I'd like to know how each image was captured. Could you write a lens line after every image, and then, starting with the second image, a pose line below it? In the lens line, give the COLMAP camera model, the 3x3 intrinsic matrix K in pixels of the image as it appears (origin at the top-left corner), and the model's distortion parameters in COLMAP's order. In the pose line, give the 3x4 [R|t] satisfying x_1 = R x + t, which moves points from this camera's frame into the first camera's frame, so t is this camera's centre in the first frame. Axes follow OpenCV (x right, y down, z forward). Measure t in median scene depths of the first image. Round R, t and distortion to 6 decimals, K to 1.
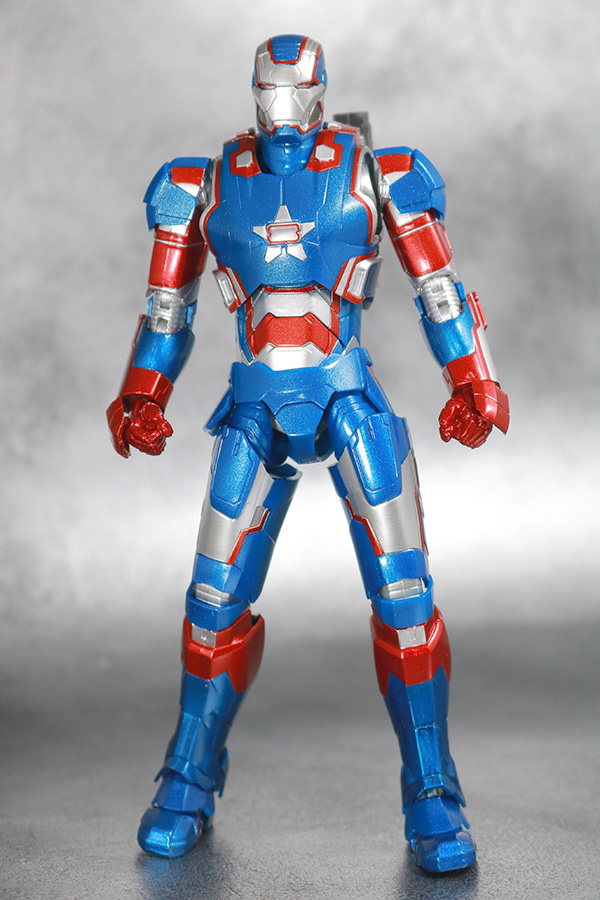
lens RADIAL K [[2277.4, 0, 300.0], [0, 2277.4, 450.0], [0, 0, 1]] dist [0.016277, 0.098930]
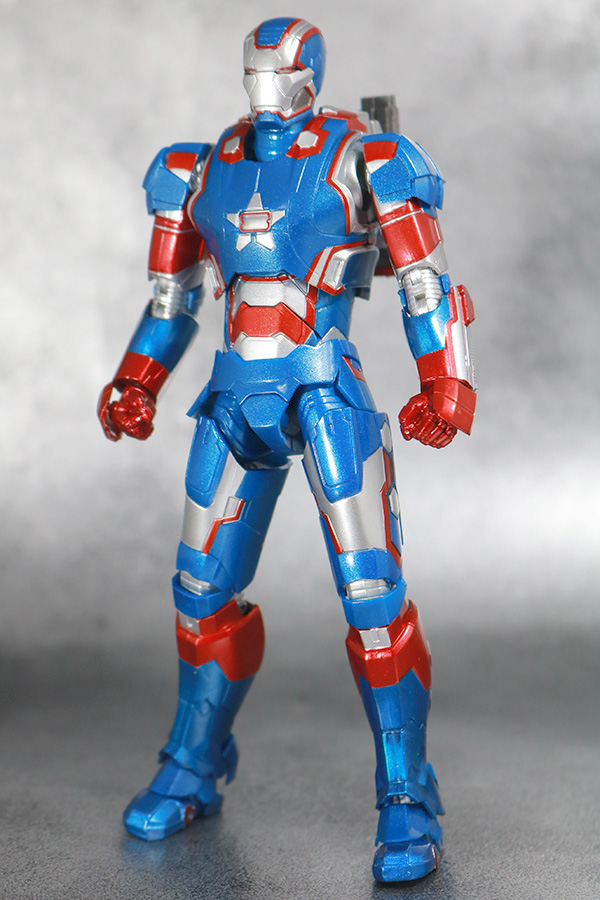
lens RADIAL K [[2277.4, 0, 300.0], [0, 2277.4, 450.0], [0, 0, 1]] dist [0.016277, 0.098930]
pose [[0.955722, 0.045546, -0.290726, 0.297039], [-0.039783, 0.998878, 0.025705, -0.022086], [0.291570, -0.013000, 0.956461, 0.061166]]
